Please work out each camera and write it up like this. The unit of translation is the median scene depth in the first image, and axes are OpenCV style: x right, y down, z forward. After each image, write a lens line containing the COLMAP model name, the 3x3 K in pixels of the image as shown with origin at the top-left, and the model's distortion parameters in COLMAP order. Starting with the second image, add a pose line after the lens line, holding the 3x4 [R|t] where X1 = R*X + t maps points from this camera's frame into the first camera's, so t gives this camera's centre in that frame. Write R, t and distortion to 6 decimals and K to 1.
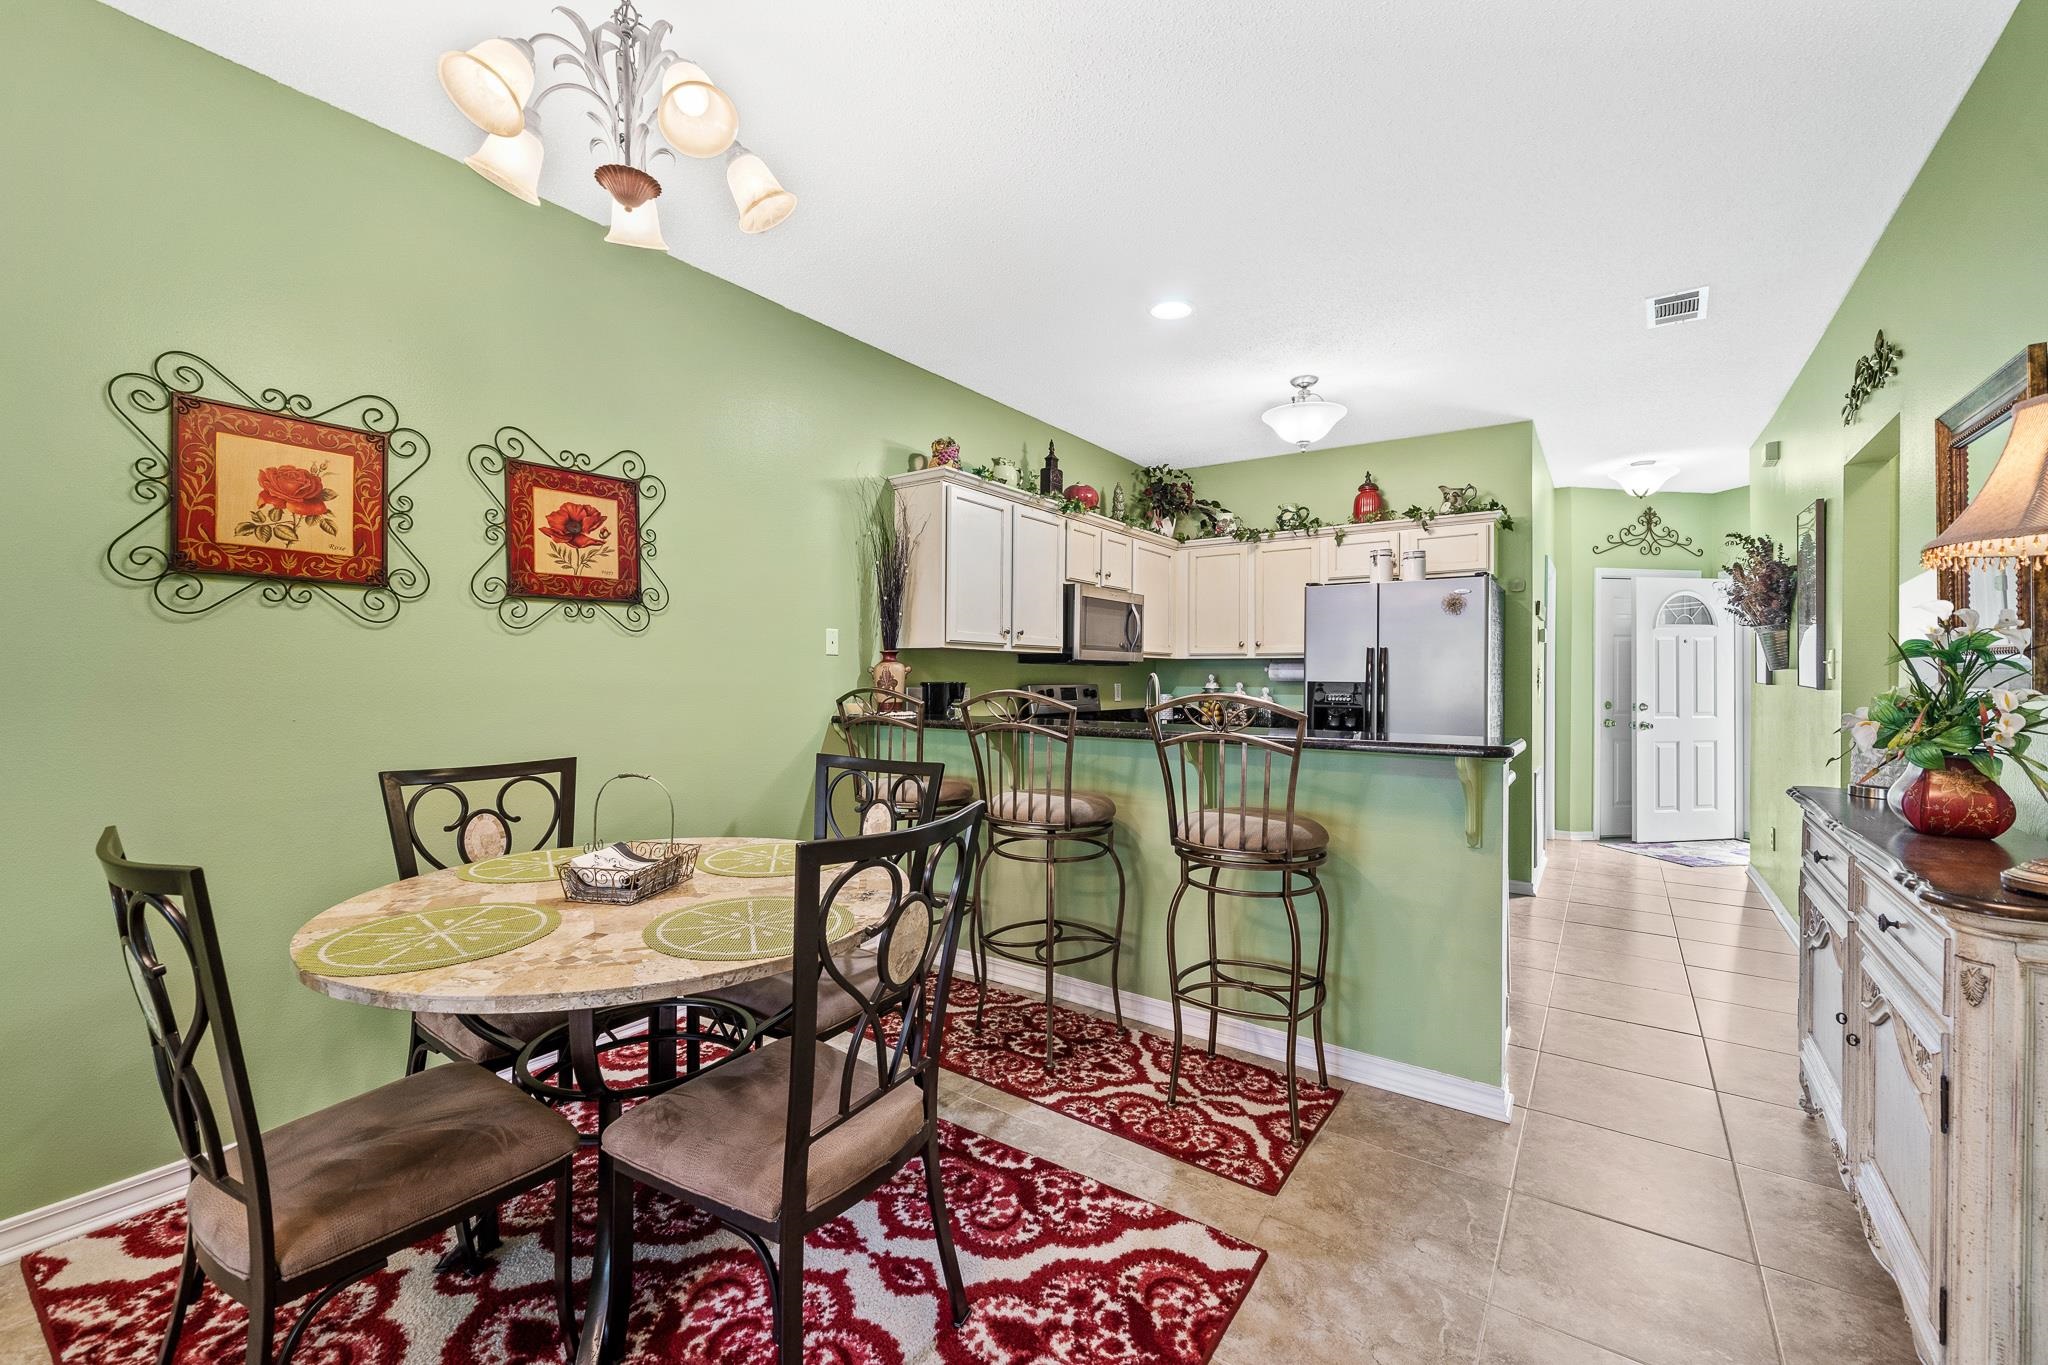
lens RADIAL K [[815.4, 0, 1028.8], [0, 815.4, 678.8], [0, 0, 1]] dist [0.000321, -0.001042]
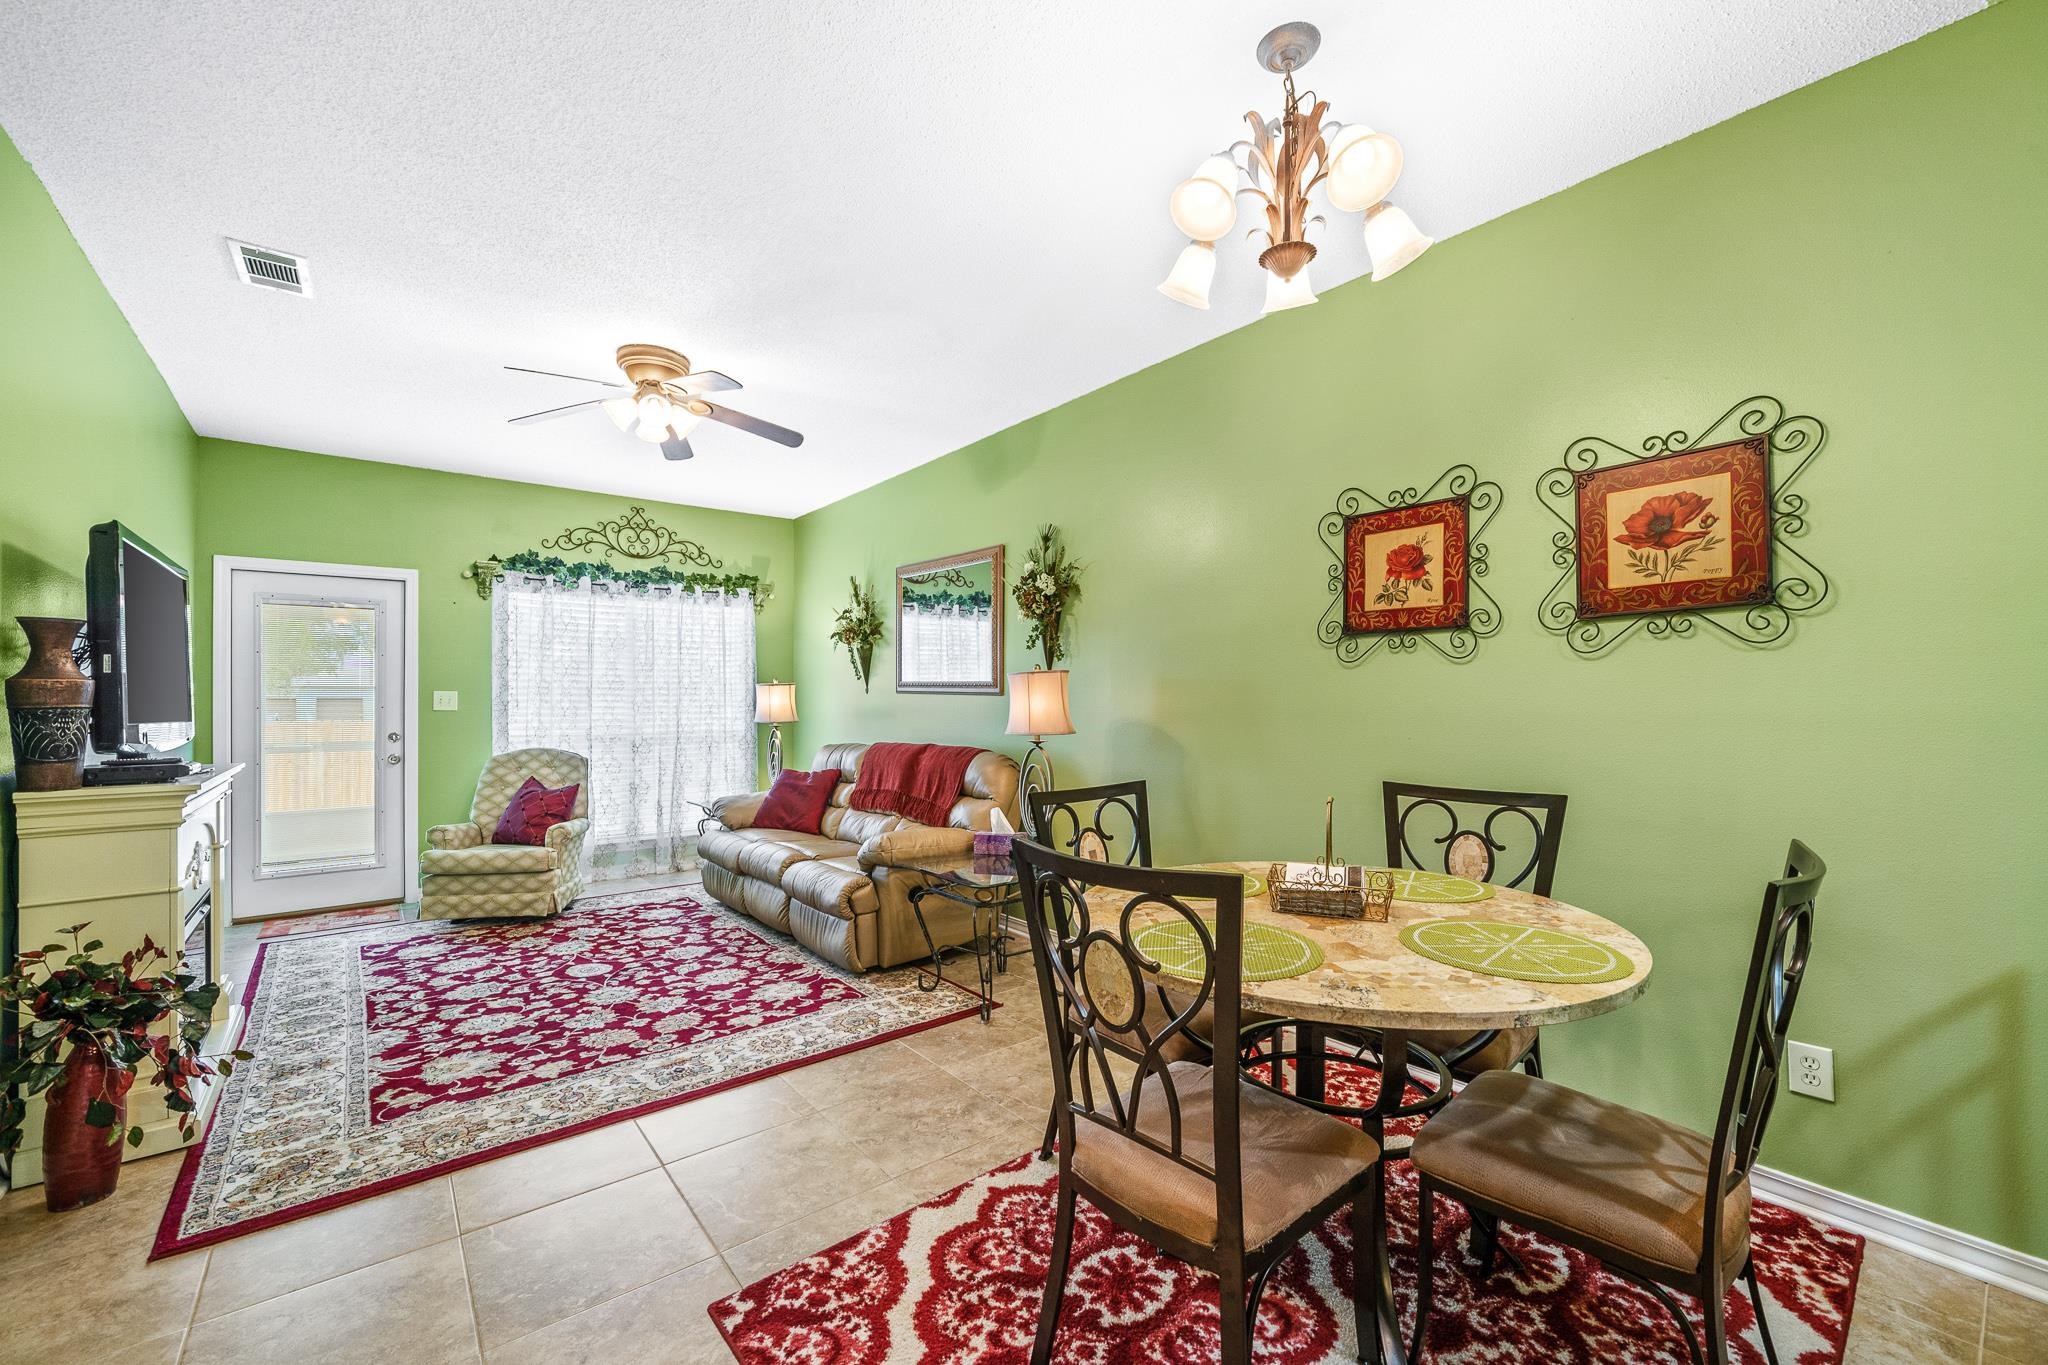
lens RADIAL K [[815.4, 0, 1018.2], [0, 815.4, 699.2], [0, 0, 1]] dist [0.000321, -0.001042]
pose [[-0.261378, -0.003582, -0.965230, 0.487529], [-0.000175, 0.999993, -0.003663, -0.006374], [0.965236, -0.000788, -0.261377, 0.690729]]
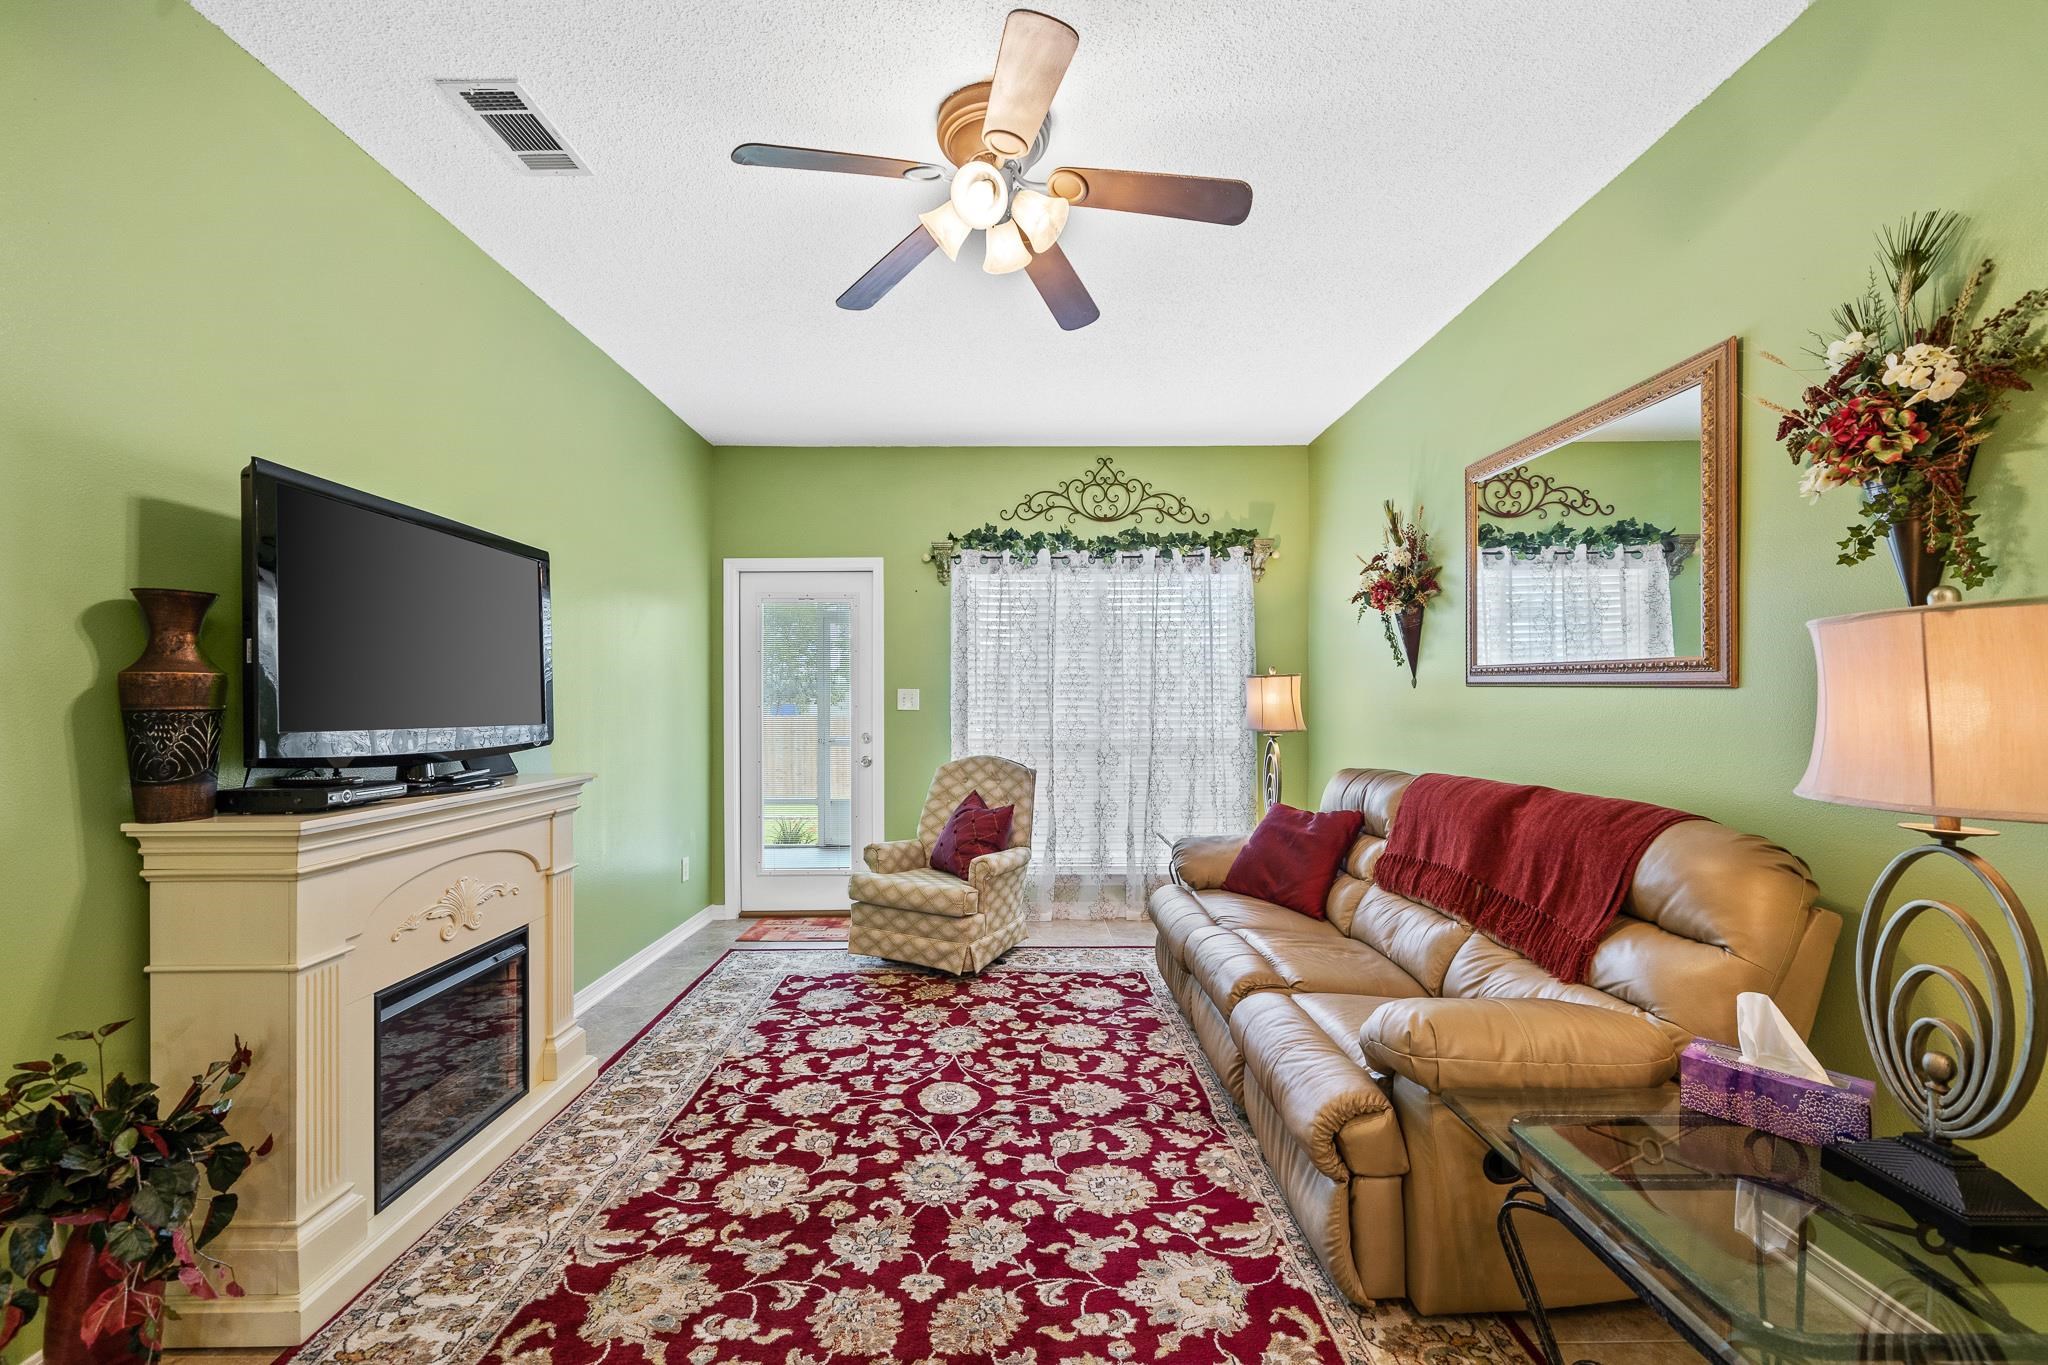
lens RADIAL K [[815.4, 0, 1024.5], [0, 815.4, 696.2], [0, 0, 1]] dist [0.000321, -0.001042]
pose [[-0.798180, -0.003614, -0.602409, -0.308021], [-0.000926, 0.999988, -0.004773, -0.008710], [0.602419, -0.003252, -0.798174, 0.367162]]
